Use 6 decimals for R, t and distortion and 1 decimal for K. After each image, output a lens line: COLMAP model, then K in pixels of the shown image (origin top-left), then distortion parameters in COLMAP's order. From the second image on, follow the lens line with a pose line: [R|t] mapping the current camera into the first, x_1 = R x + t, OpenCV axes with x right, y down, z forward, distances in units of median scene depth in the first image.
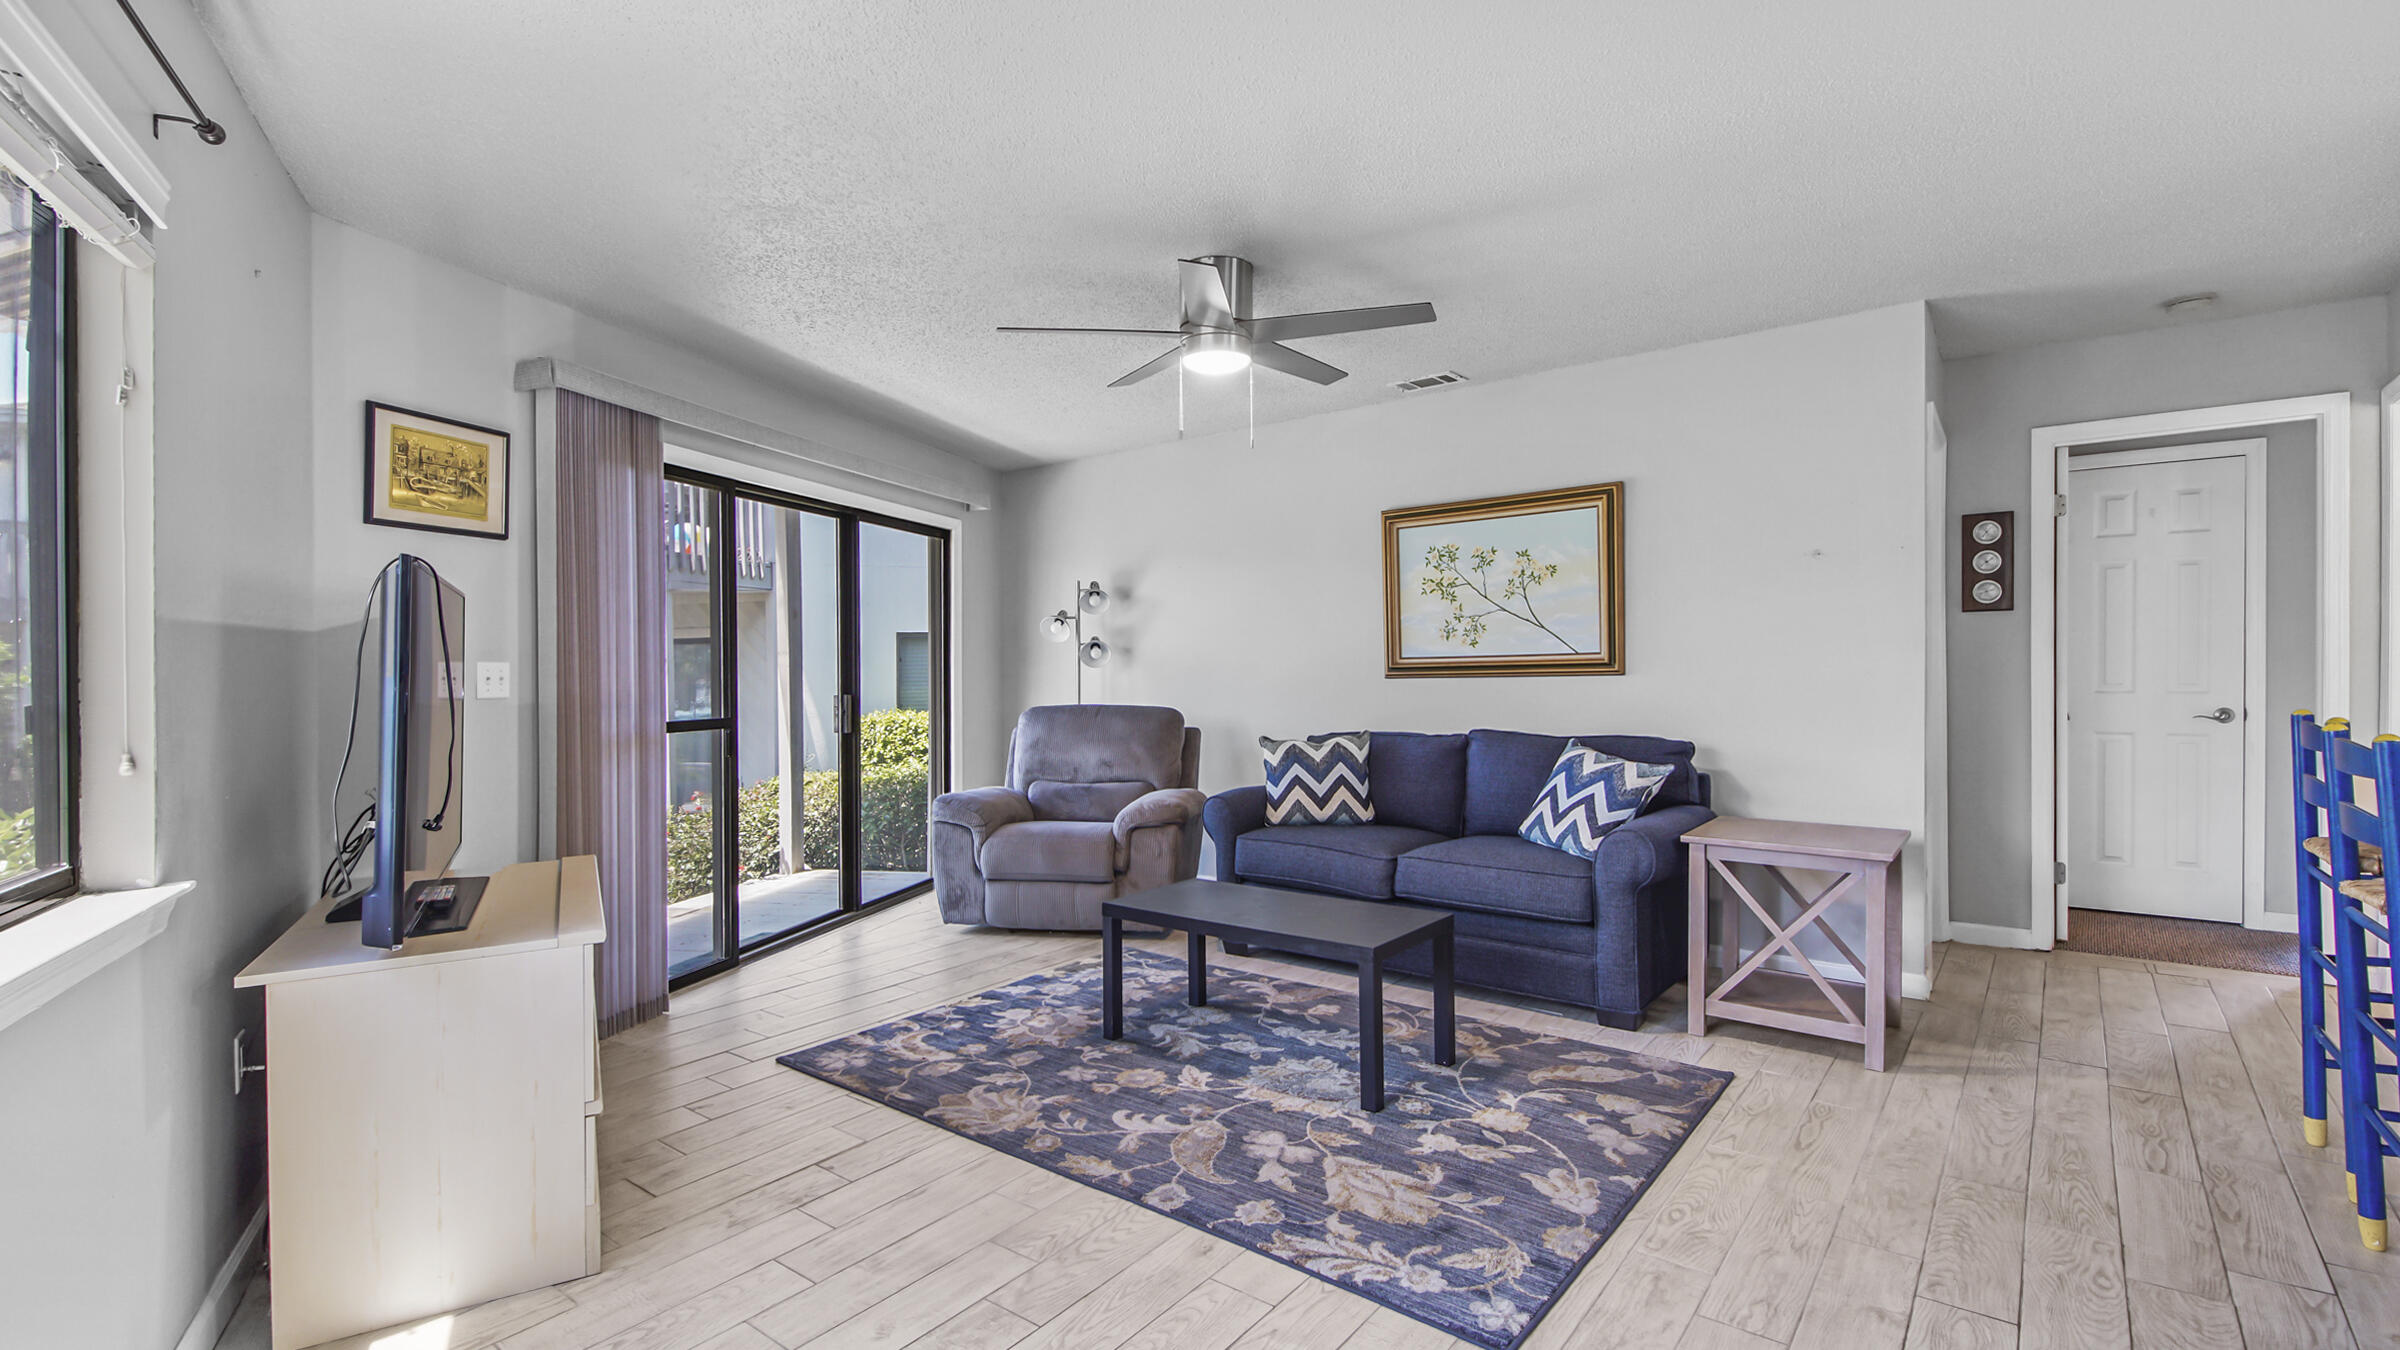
lens RADIAL K [[1077.4, 0, 1185.4], [0, 1077.4, 676.7], [0, 0, 1]] dist [0.020208, -0.010468]
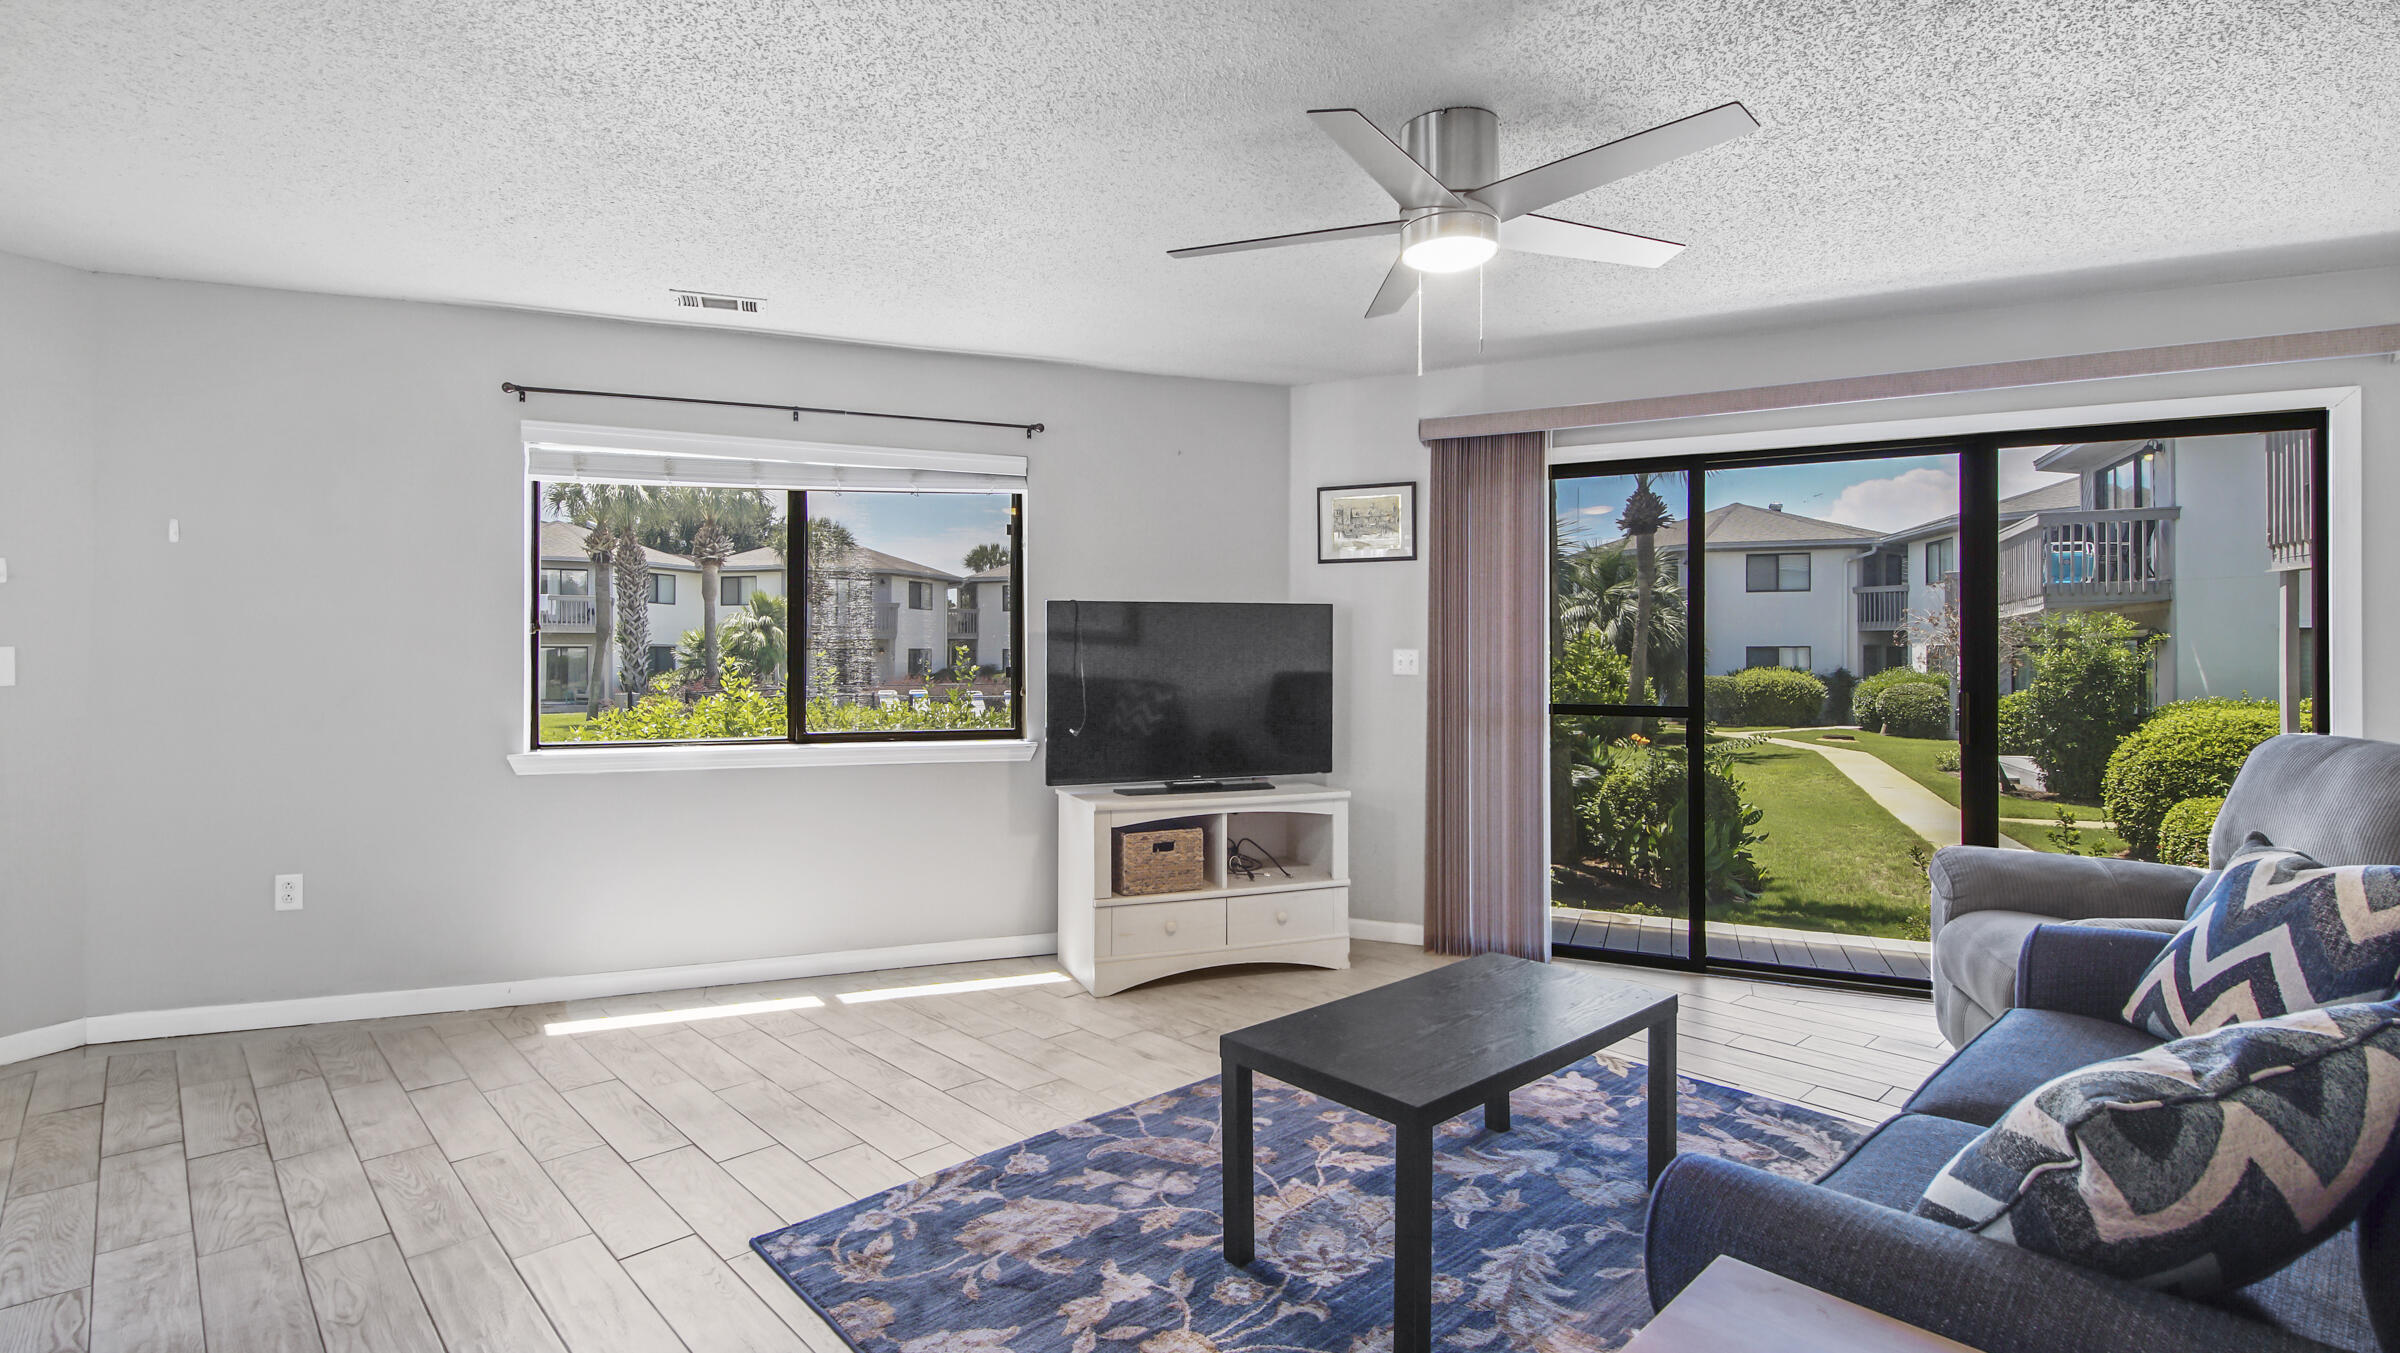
lens RADIAL K [[1077.4, 0, 1161.1], [0, 1077.4, 654.2], [0, 0, 1]] dist [0.020208, -0.010468]
pose [[-0.138904, 0.017367, -0.990154, 0.765923], [-0.009785, 0.999773, 0.018908, -0.029532], [0.990257, 0.012315, -0.138703, 0.870042]]
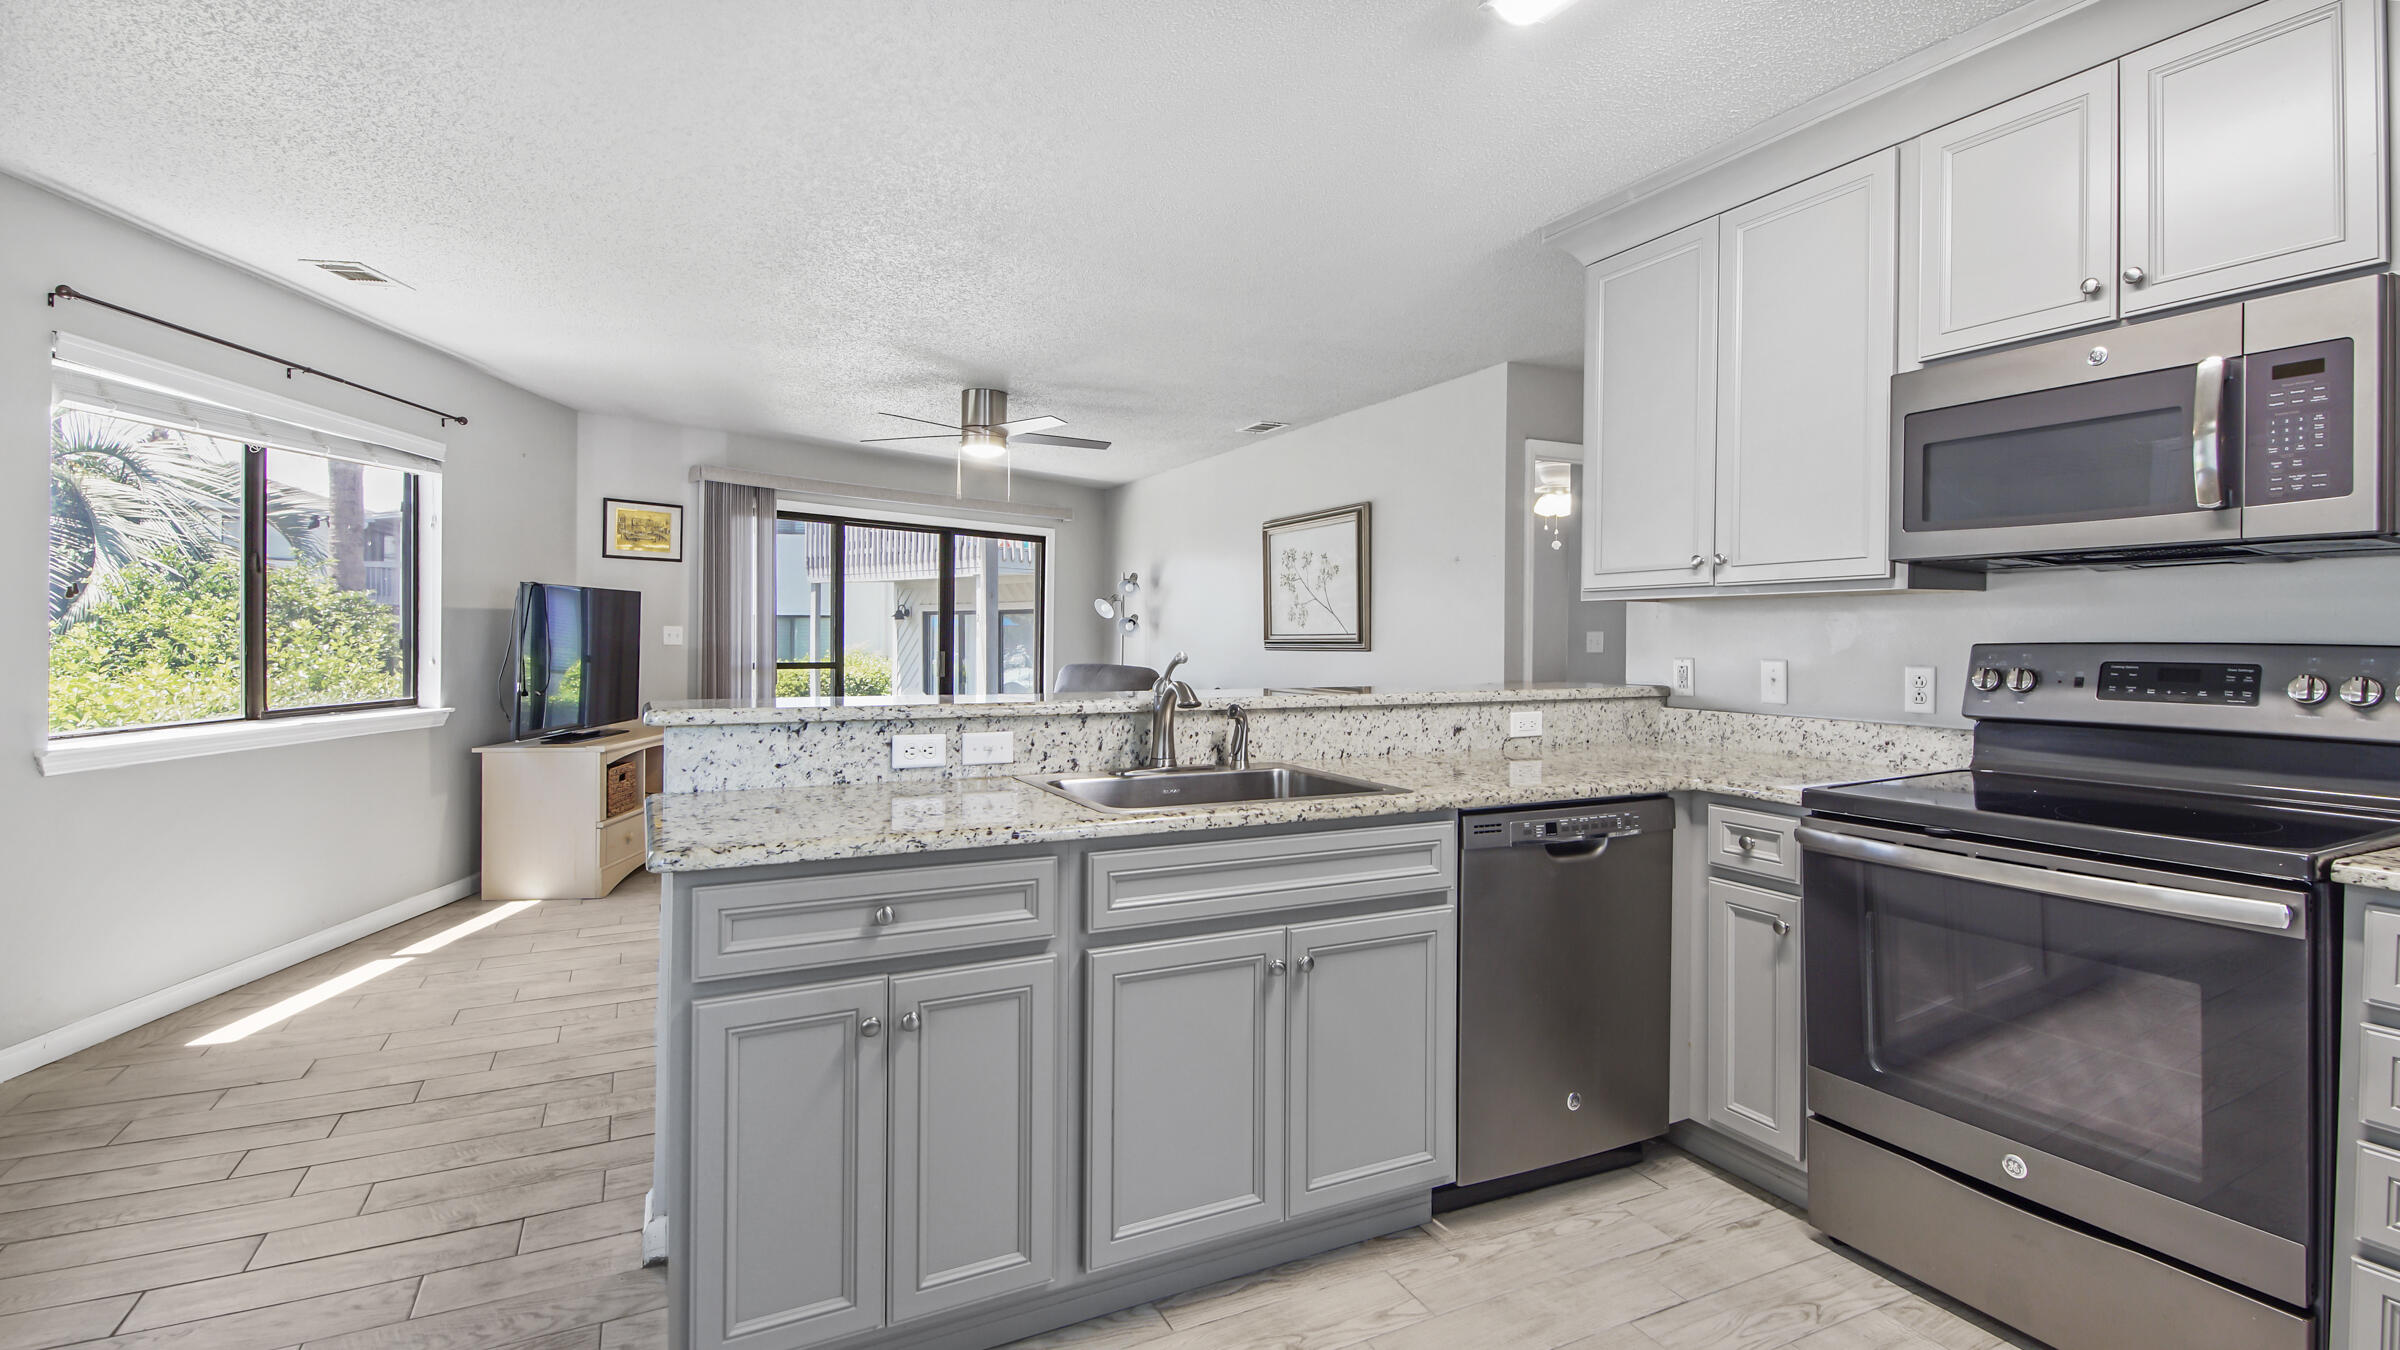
lens RADIAL K [[1077.4, 0, 1168.9], [0, 1077.4, 652.8], [0, 0, 1]] dist [0.020208, -0.010468]
pose [[0.902991, 0.028875, -0.428688, 0.958840], [-0.026152, 0.999583, 0.012241, -0.012451], [0.428863, 0.000158, 0.903370, -0.342124]]
